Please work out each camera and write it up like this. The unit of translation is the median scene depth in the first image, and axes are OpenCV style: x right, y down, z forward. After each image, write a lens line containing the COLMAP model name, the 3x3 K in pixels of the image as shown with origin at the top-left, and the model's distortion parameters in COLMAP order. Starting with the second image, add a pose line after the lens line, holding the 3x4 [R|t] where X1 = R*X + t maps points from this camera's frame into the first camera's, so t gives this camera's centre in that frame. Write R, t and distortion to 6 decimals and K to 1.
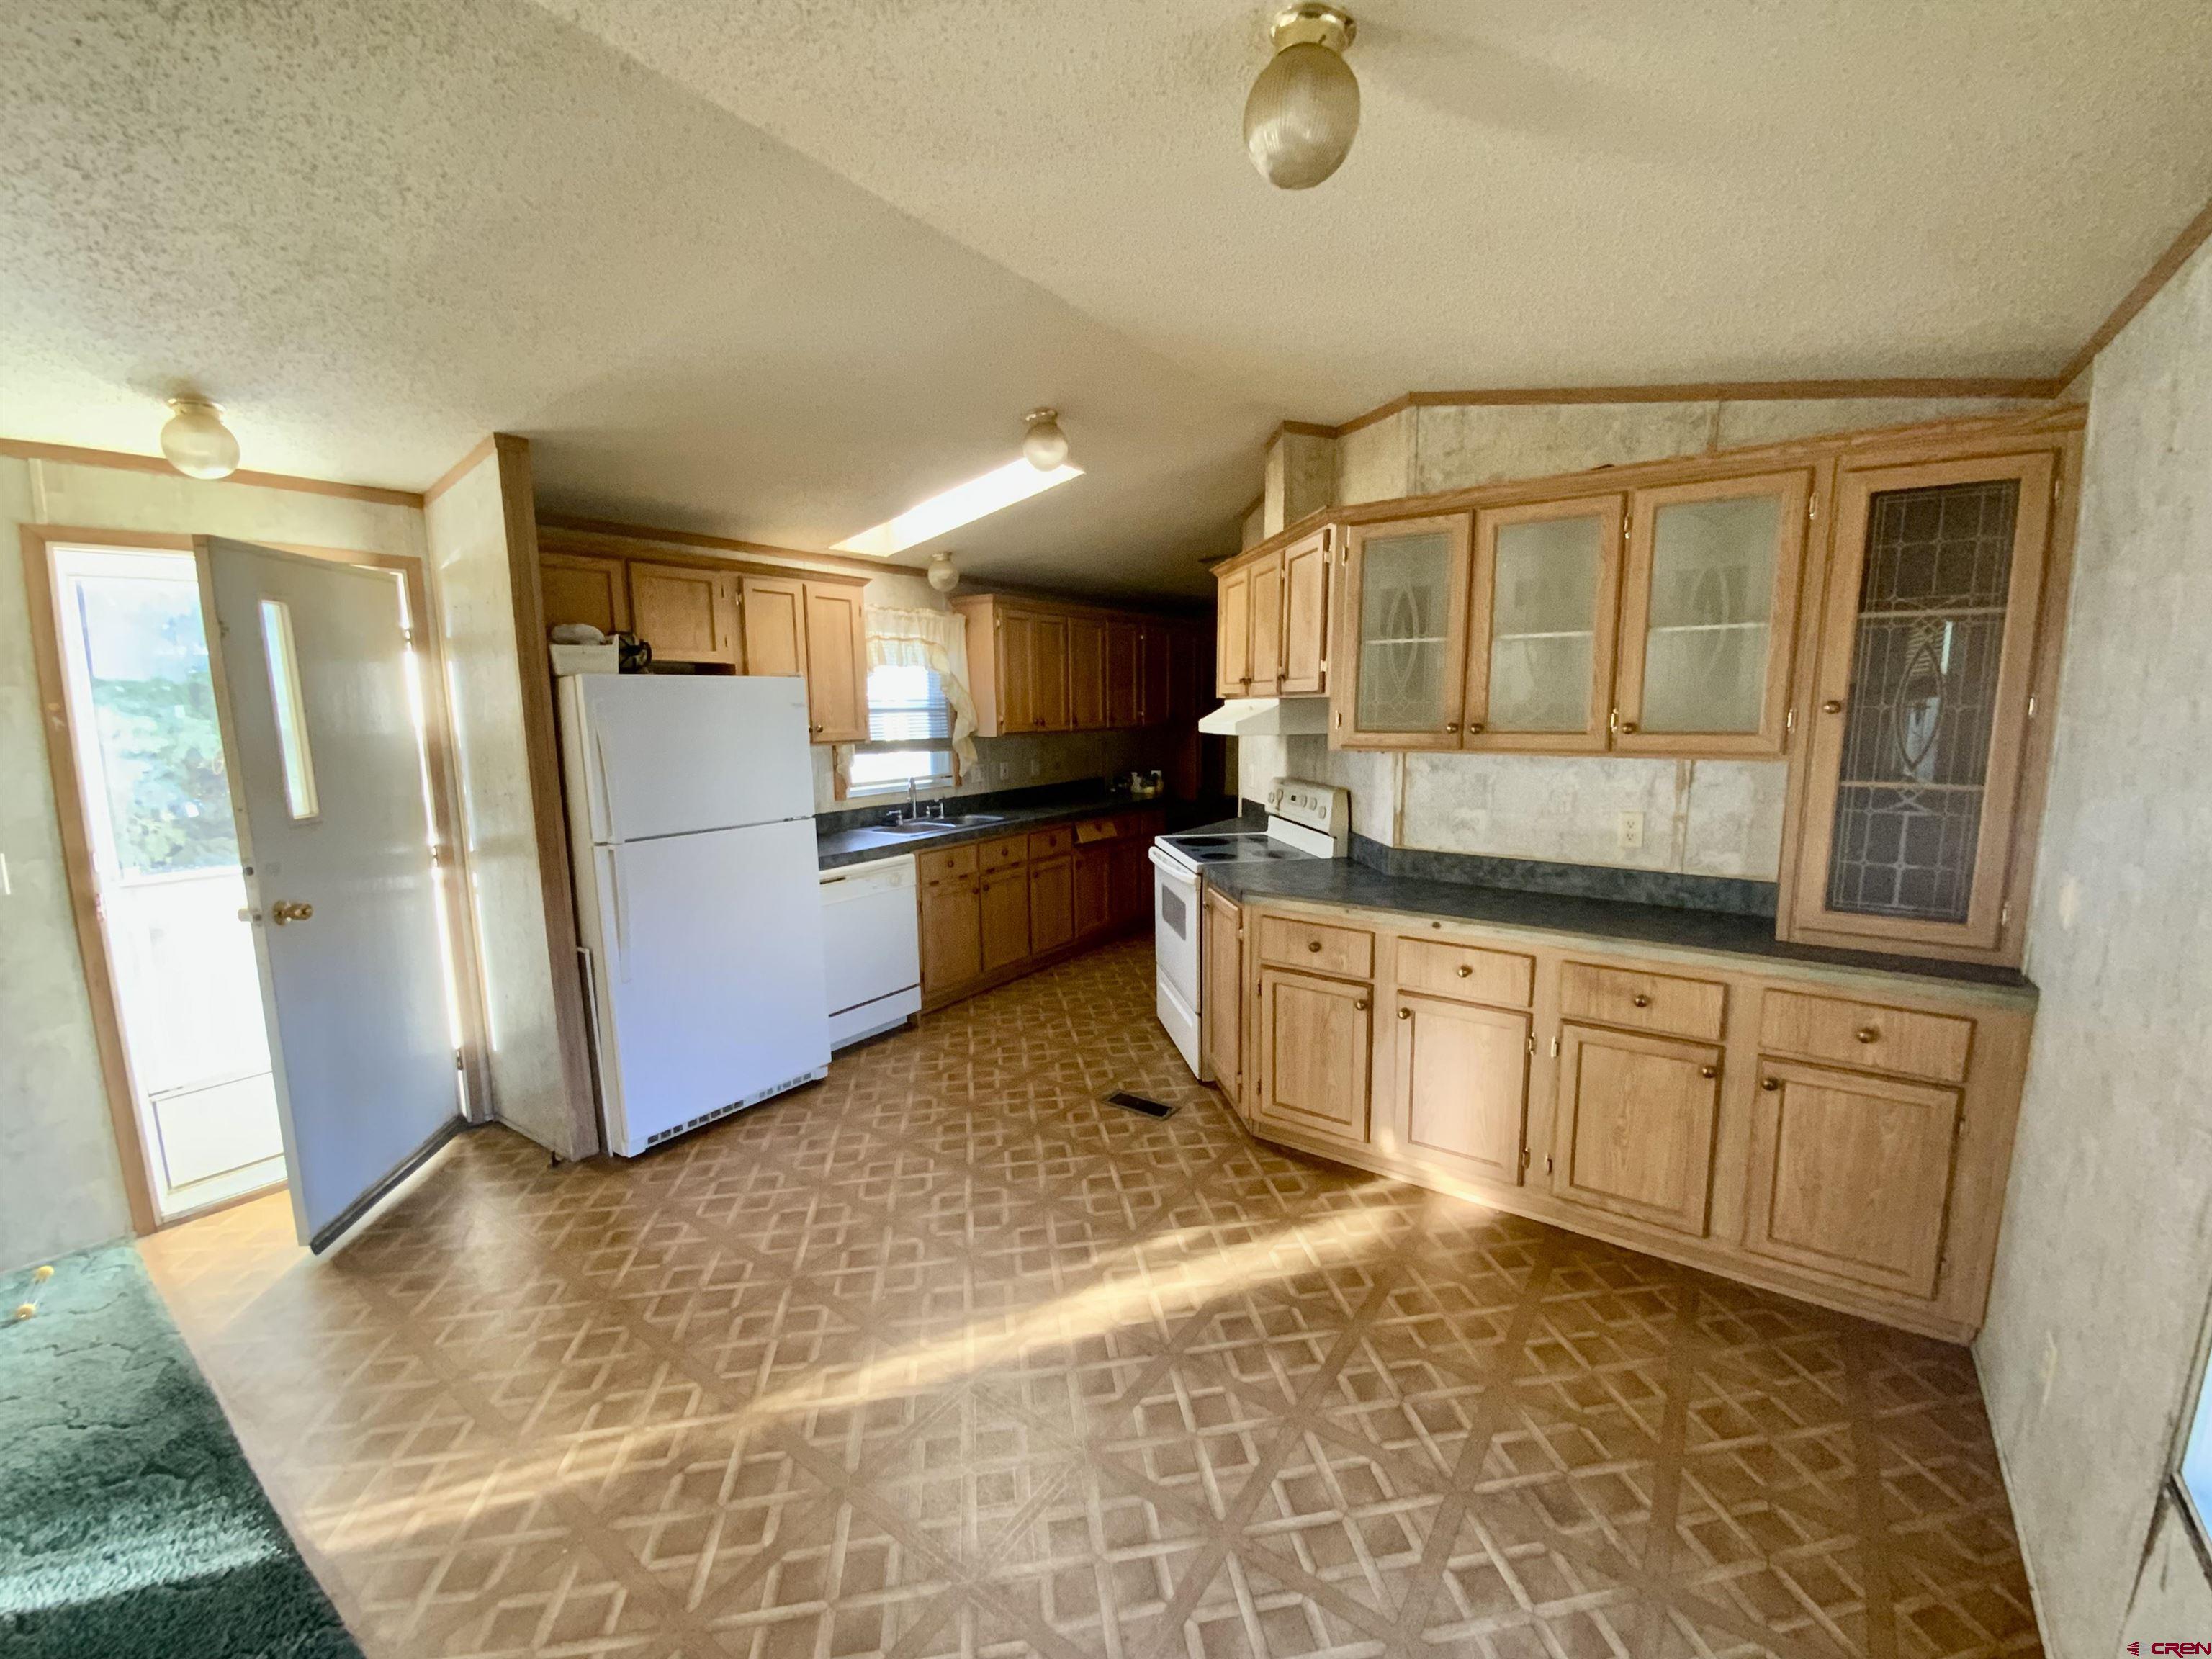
lens RADIAL K [[892.9, 0, 1106.0], [0, 892.9, 829.5], [0, 0, 1]] dist [0.040476, -0.027890]
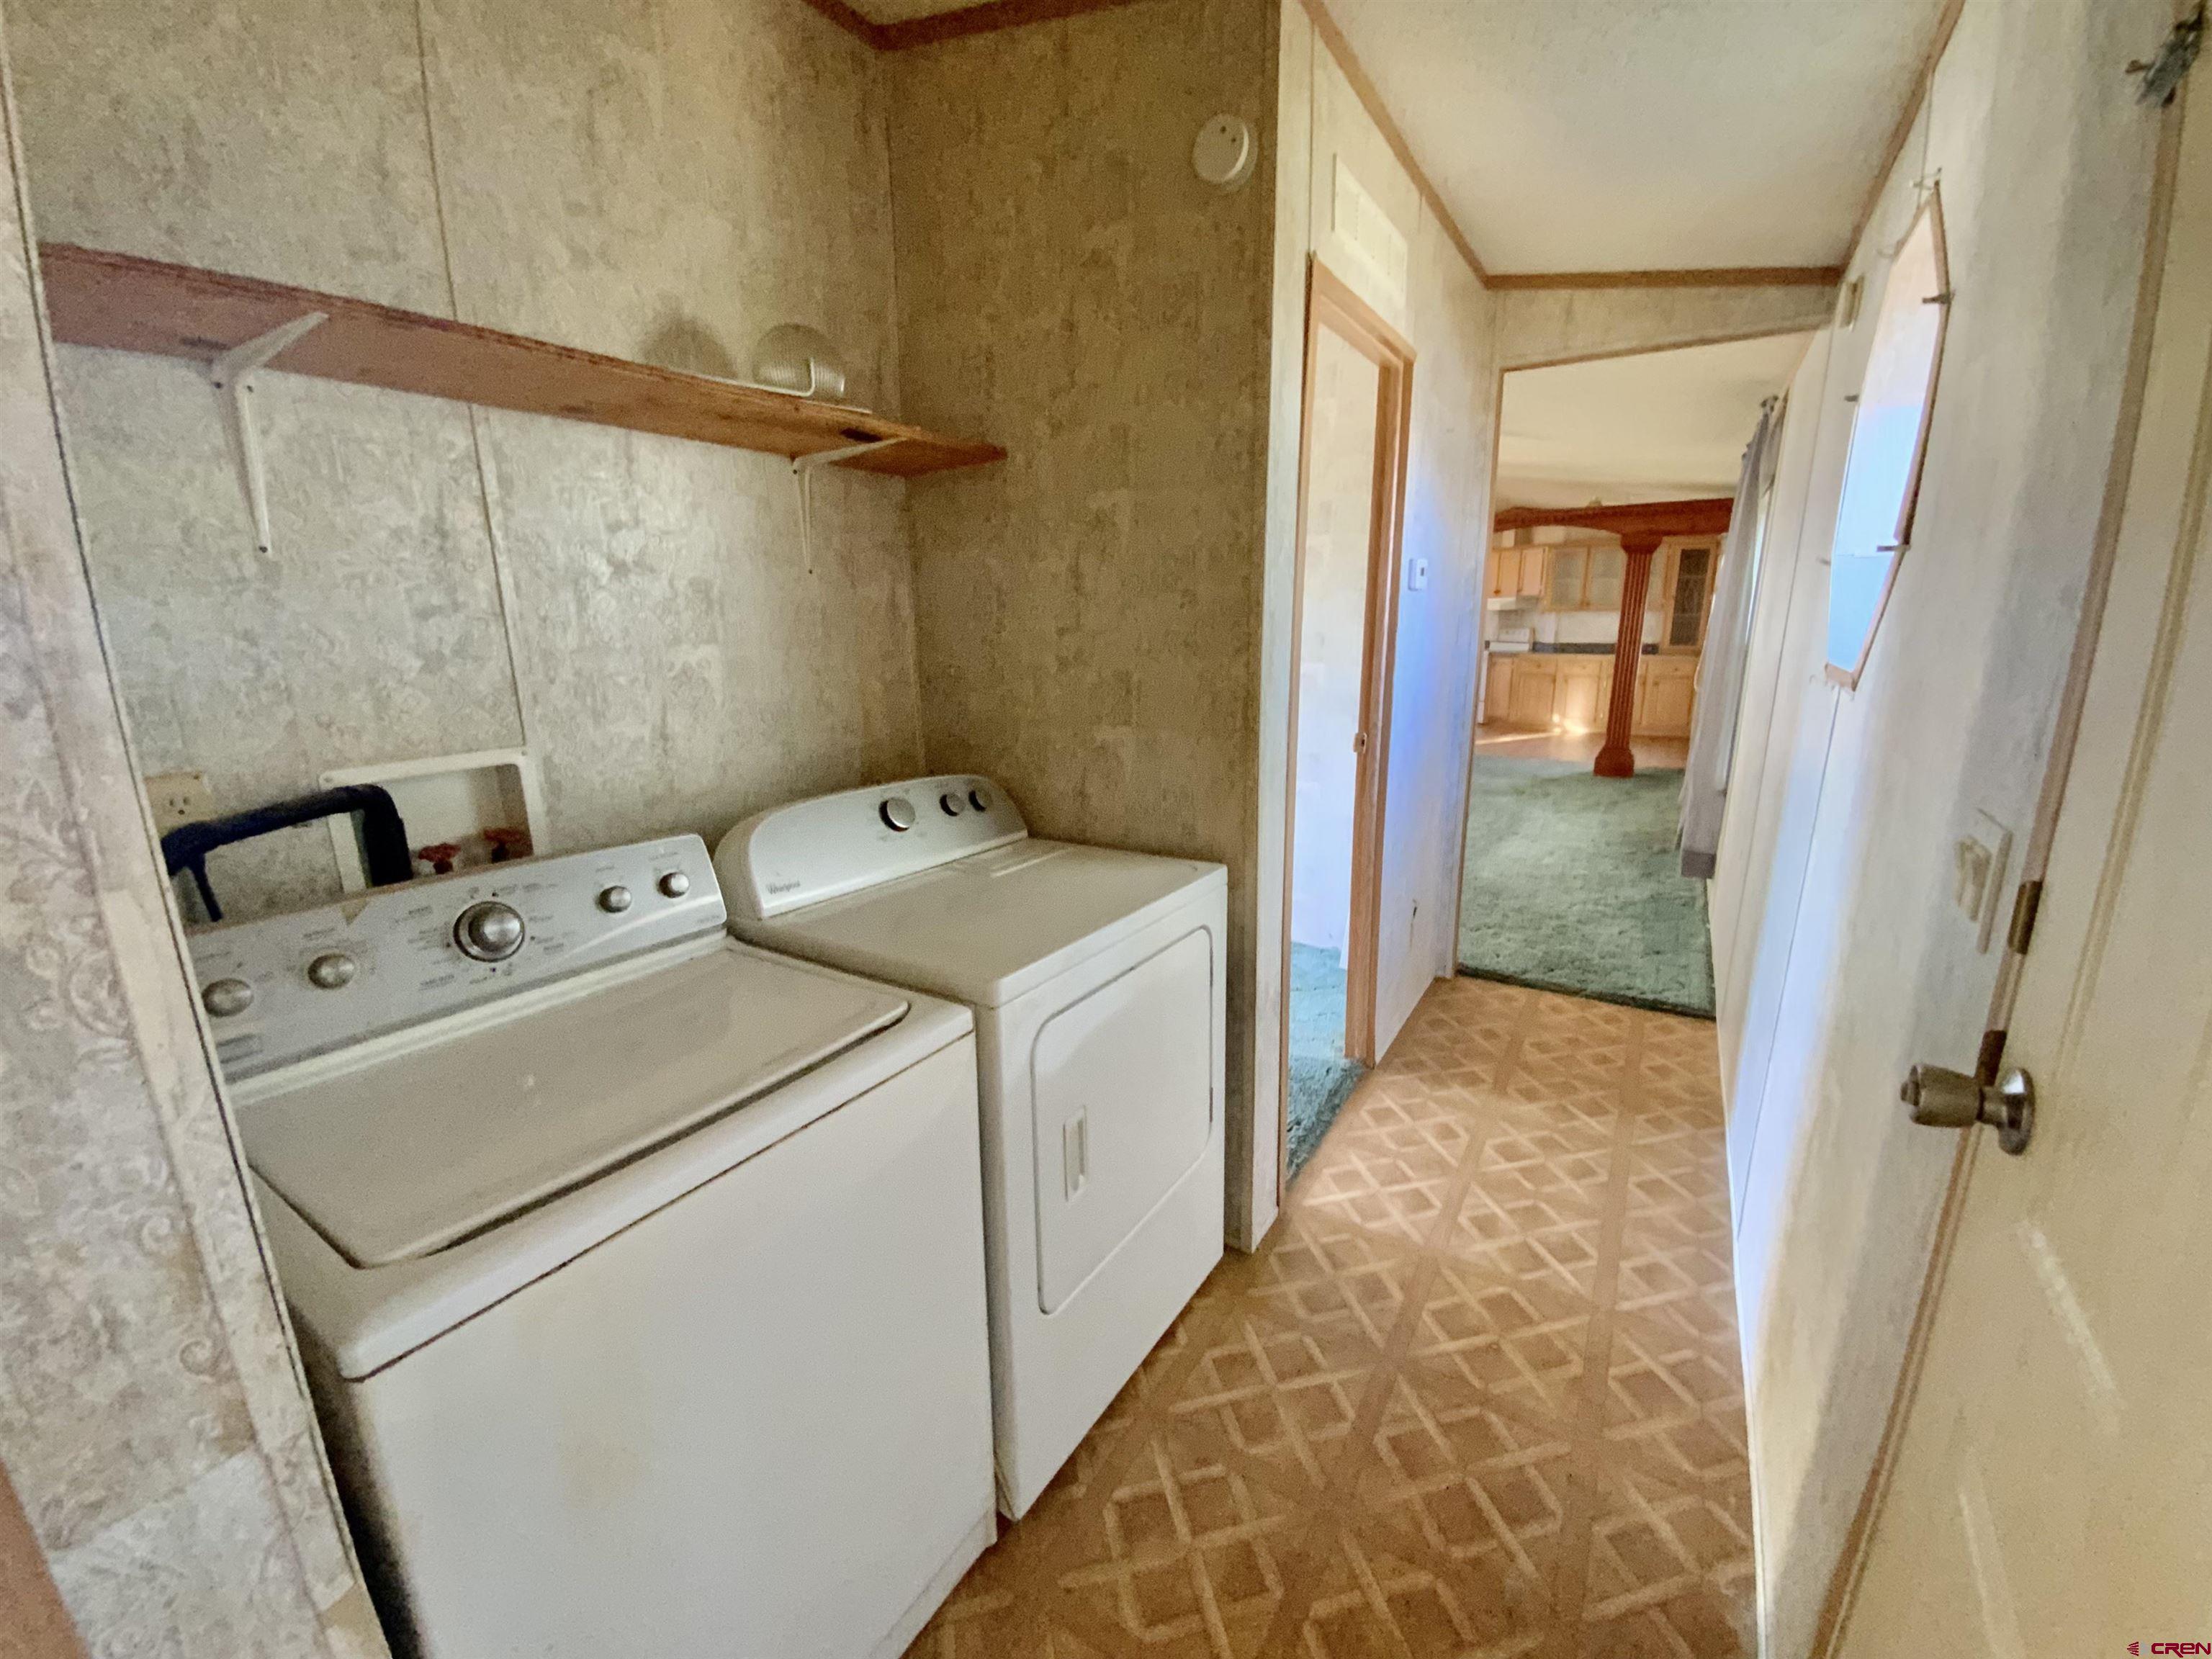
lens RADIAL K [[911.2, 0, 1106.0], [0, 911.2, 829.5], [0, 0, 1]] dist [0.000145, -0.012064]
pose [[0.996944, -0.019819, 0.075560, -1.583656], [0.013238, 0.996153, 0.086629, 0.391494], [-0.076987, -0.085364, 0.993371, -2.263806]]
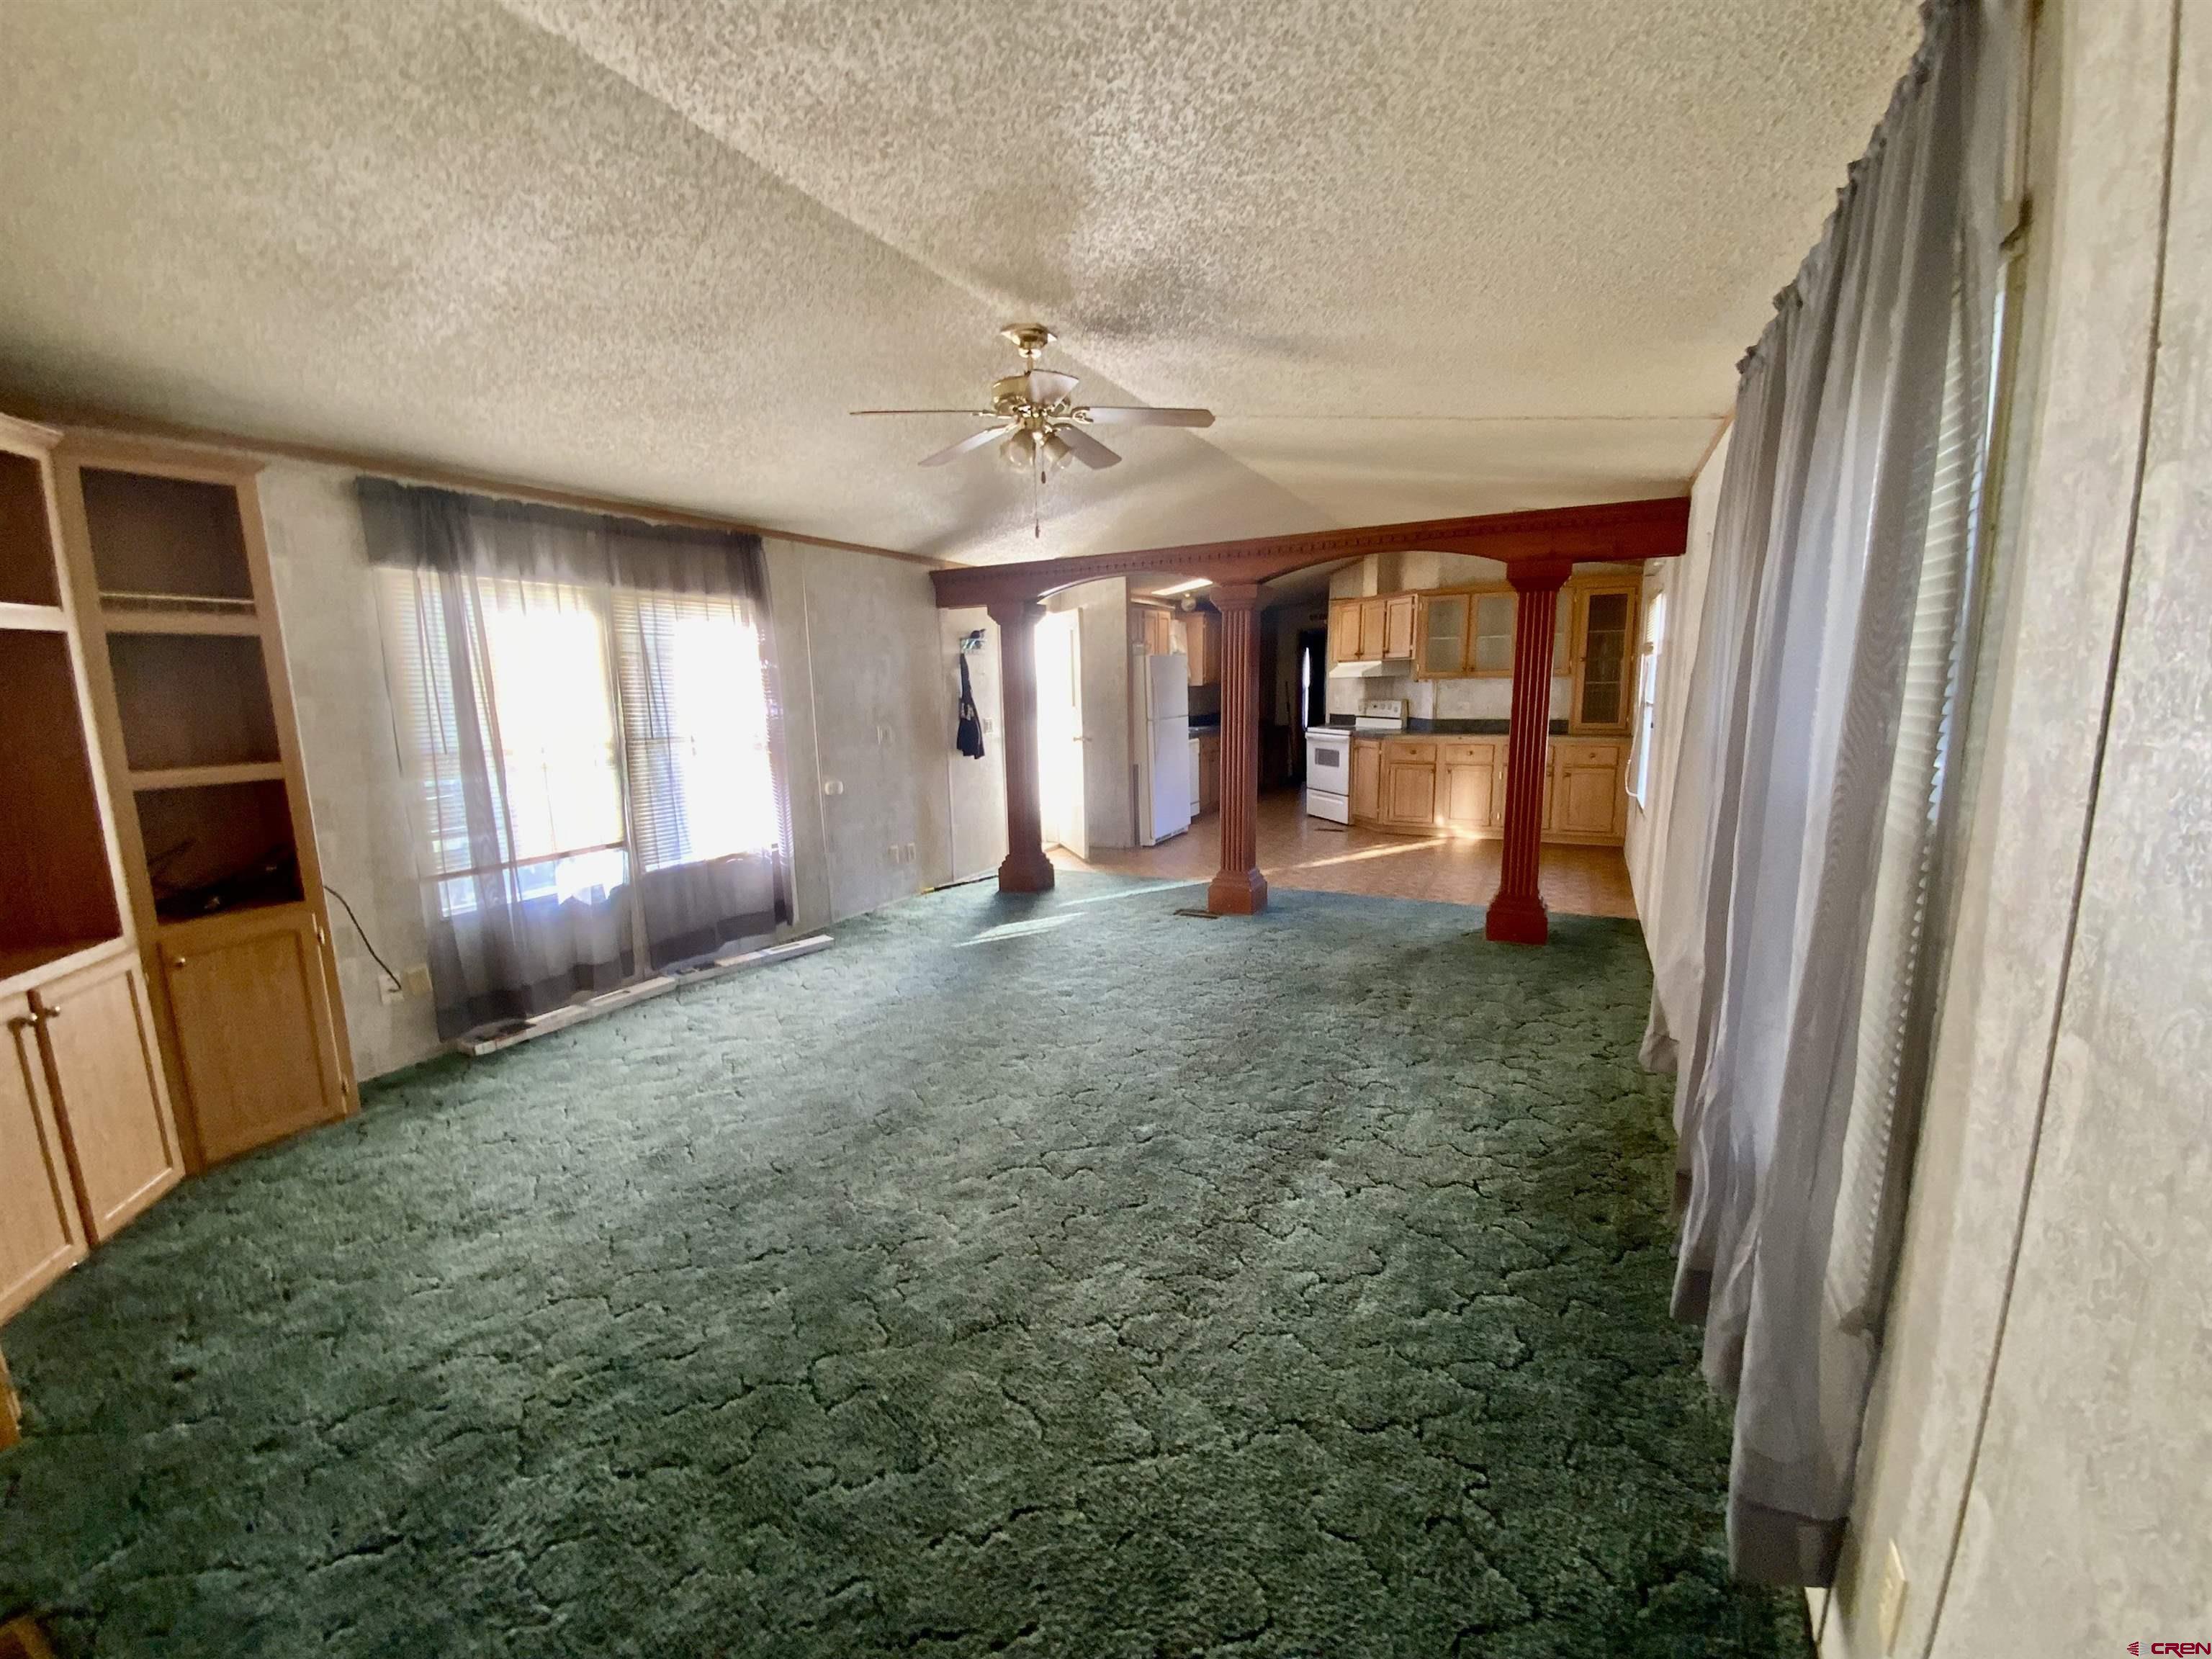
lens RADIAL K [[892.9, 0, 1106.0], [0, 892.9, 829.5], [0, 0, 1]] dist [0.040476, -0.027890]
pose [[0.987606, -0.033472, 0.153343, -0.970035], [0.030601, 0.999310, 0.021048, 0.245980], [-0.153942, -0.016094, 0.987949, -1.346510]]
